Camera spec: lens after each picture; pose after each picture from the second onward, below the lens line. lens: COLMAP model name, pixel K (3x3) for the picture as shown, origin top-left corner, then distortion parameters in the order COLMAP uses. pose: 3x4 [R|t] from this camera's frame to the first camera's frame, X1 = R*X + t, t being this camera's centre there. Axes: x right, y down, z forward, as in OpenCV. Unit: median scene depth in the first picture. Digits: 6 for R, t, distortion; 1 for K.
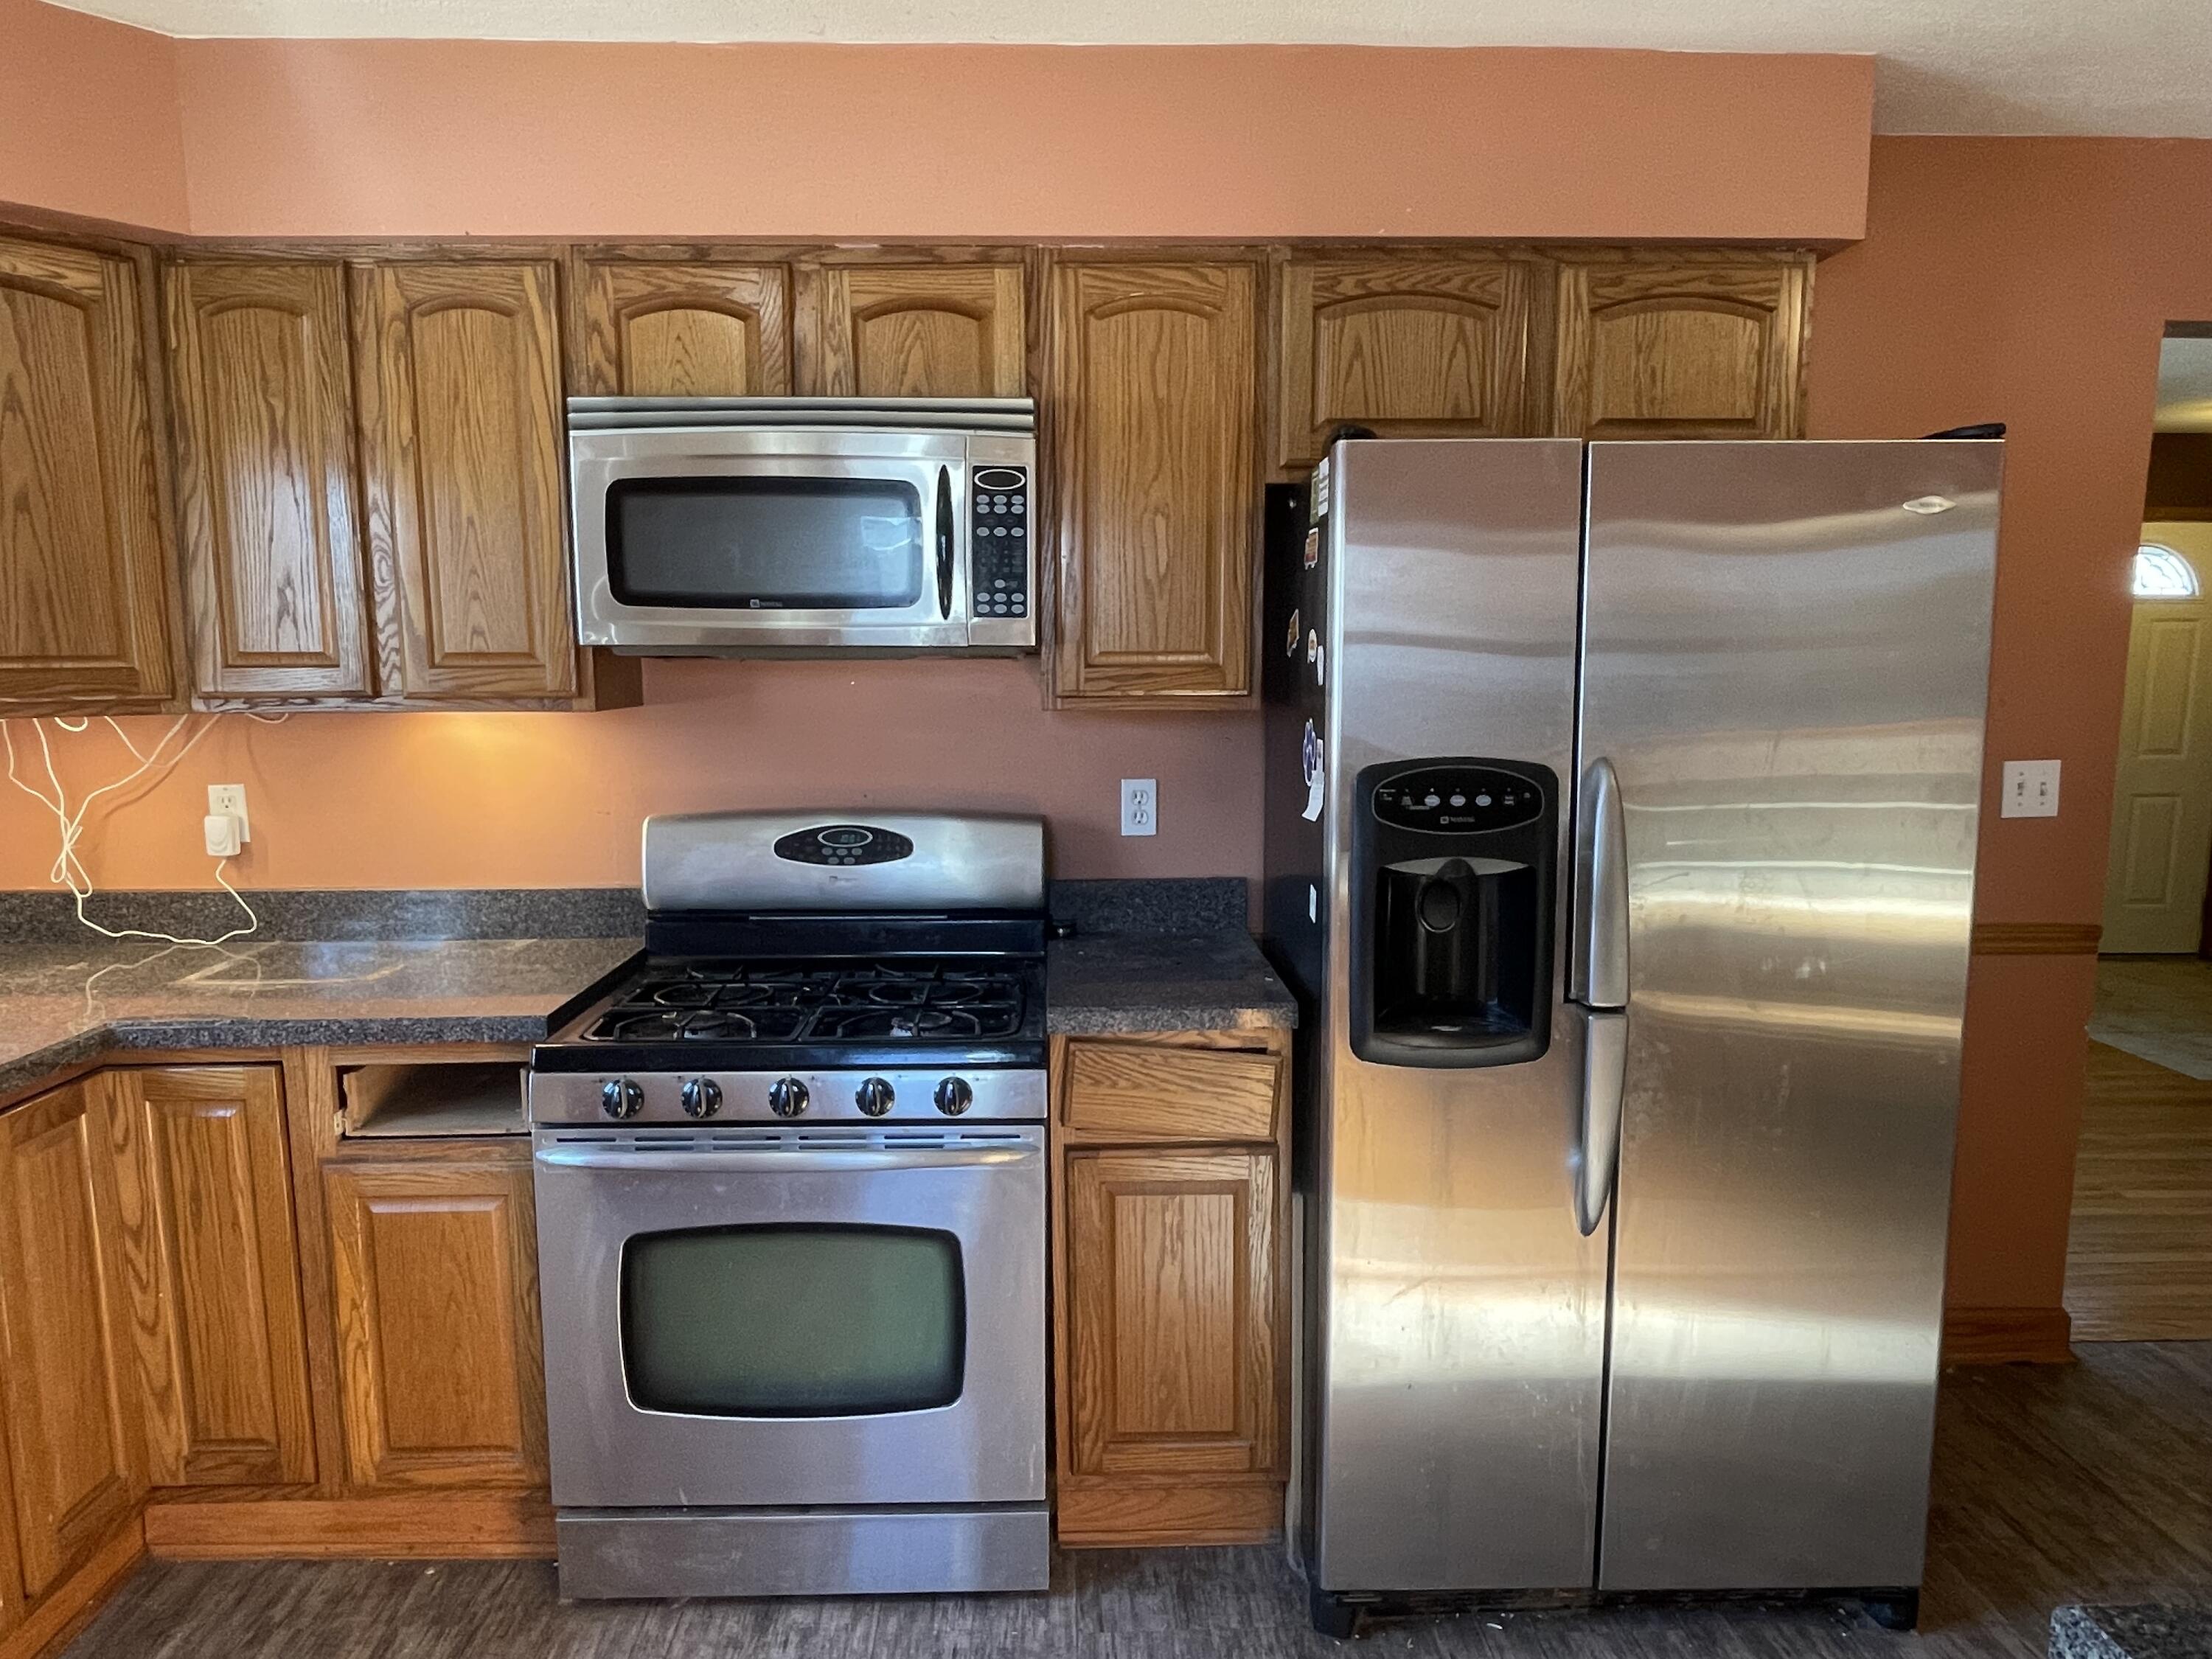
lens RADIAL K [[1410.6, 0, 1076.9], [0, 1410.6, 852.5], [0, 0, 1]] dist [0.003101, -0.009092]
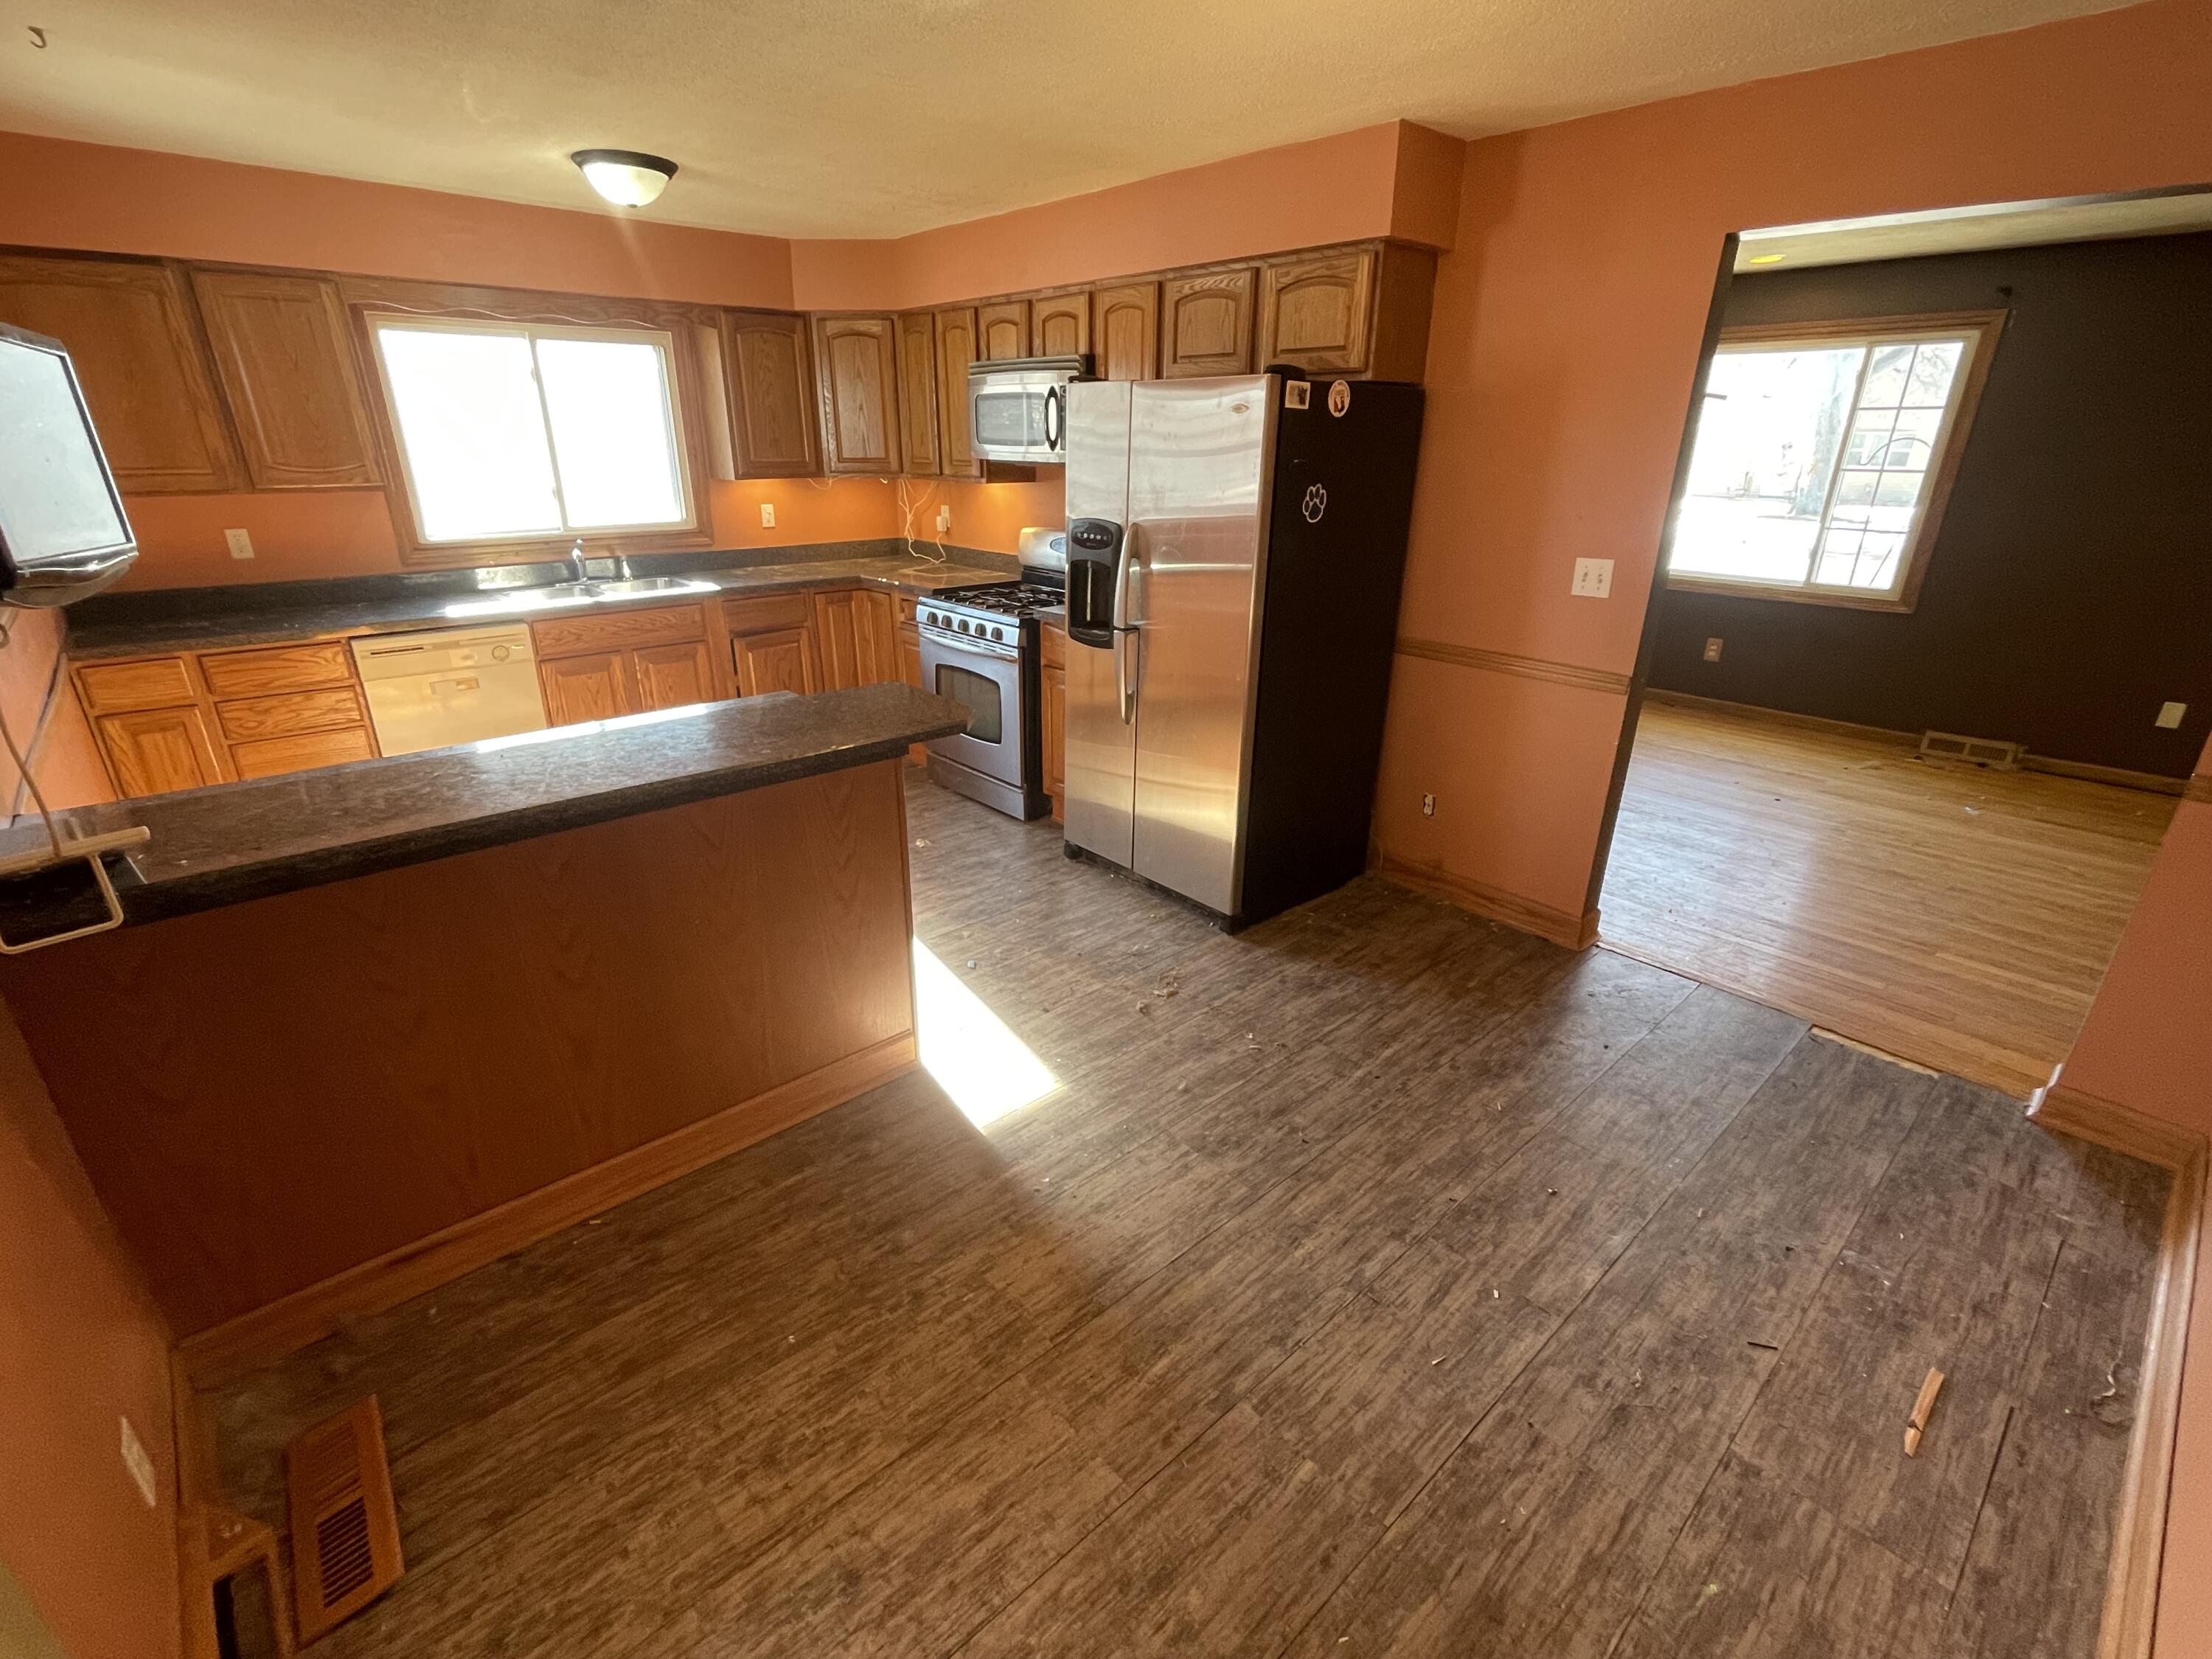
lens RADIAL K [[989.1, 0, 1089.4], [0, 989.1, 834.5], [0, 0, 1]] dist [-0.005694, 0.002586]
pose [[0.649738, 0.293191, -0.701341, 1.397756], [-0.113052, 0.949635, 0.292255, -0.038894], [0.751704, -0.110601, 0.650160, -0.174959]]
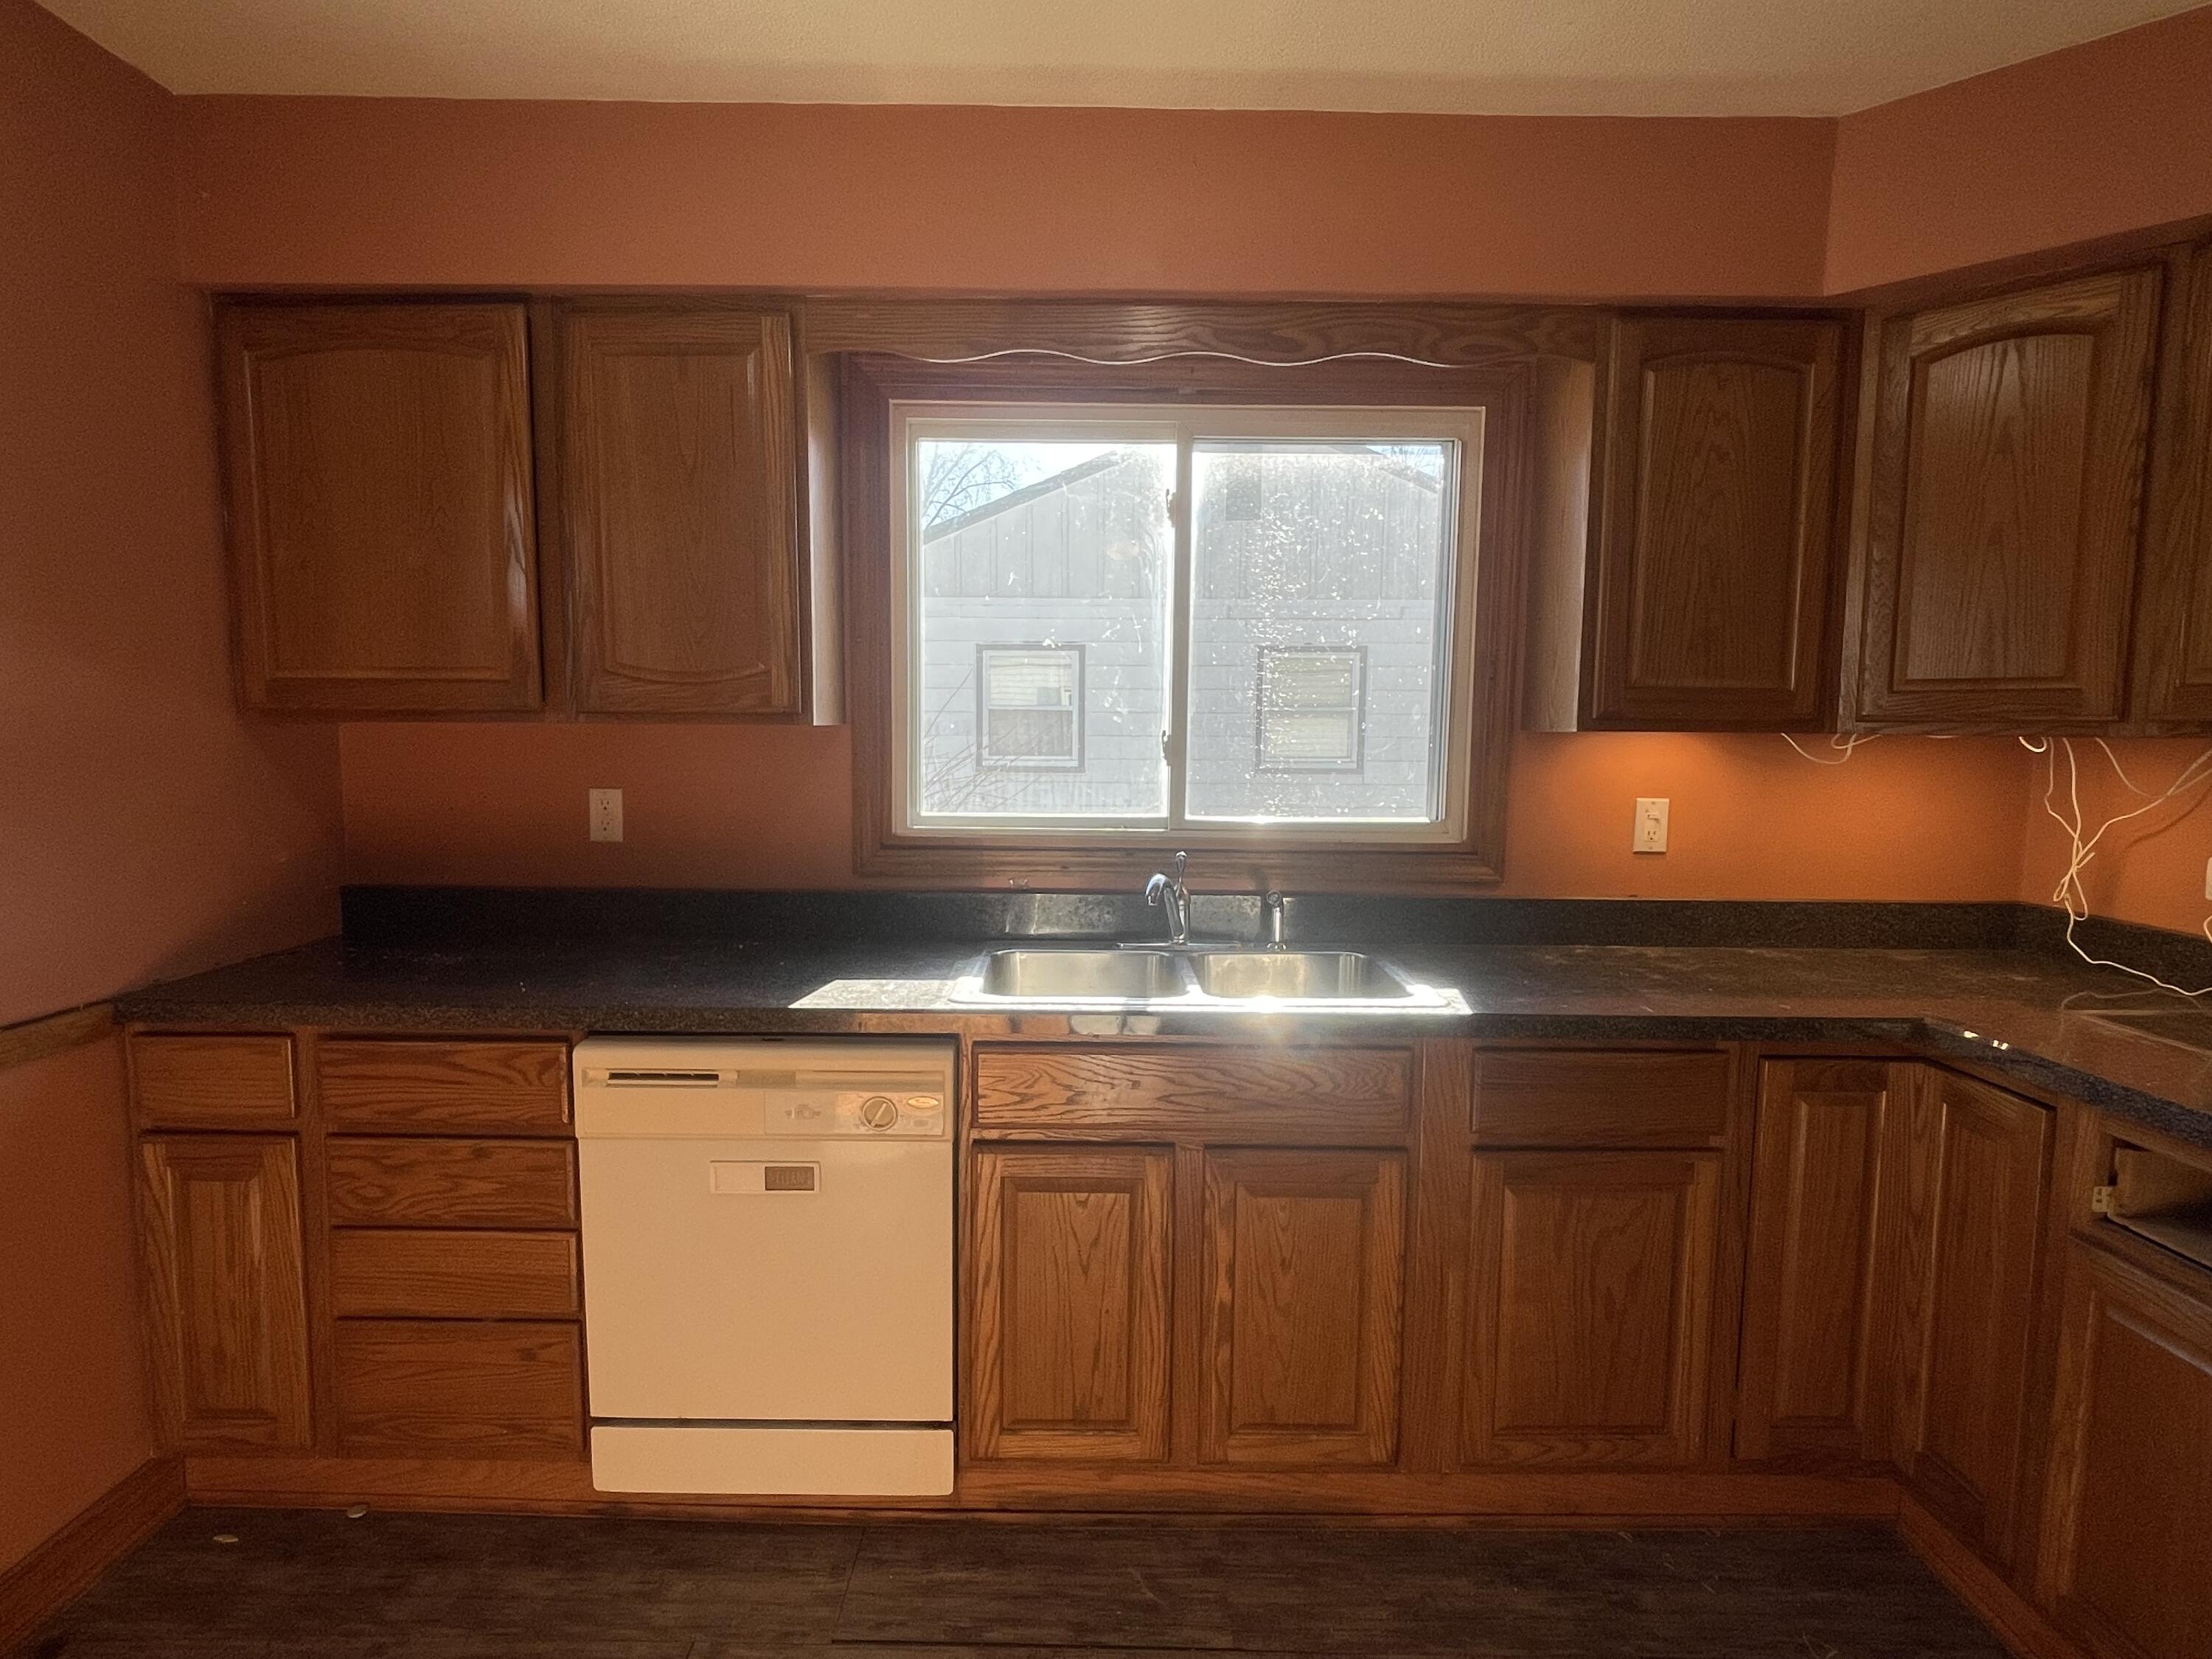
lens RADIAL K [[1192.3, 0, 1095.1], [0, 1192.3, 842.4], [0, 0, 1]] dist [-0.007127, 0.002470]
pose [[-0.027470, 0.101861, -0.994419, 0.193313], [-0.147977, 0.983420, 0.104822, -0.009665], [0.988609, 0.150031, -0.011942, 0.347122]]
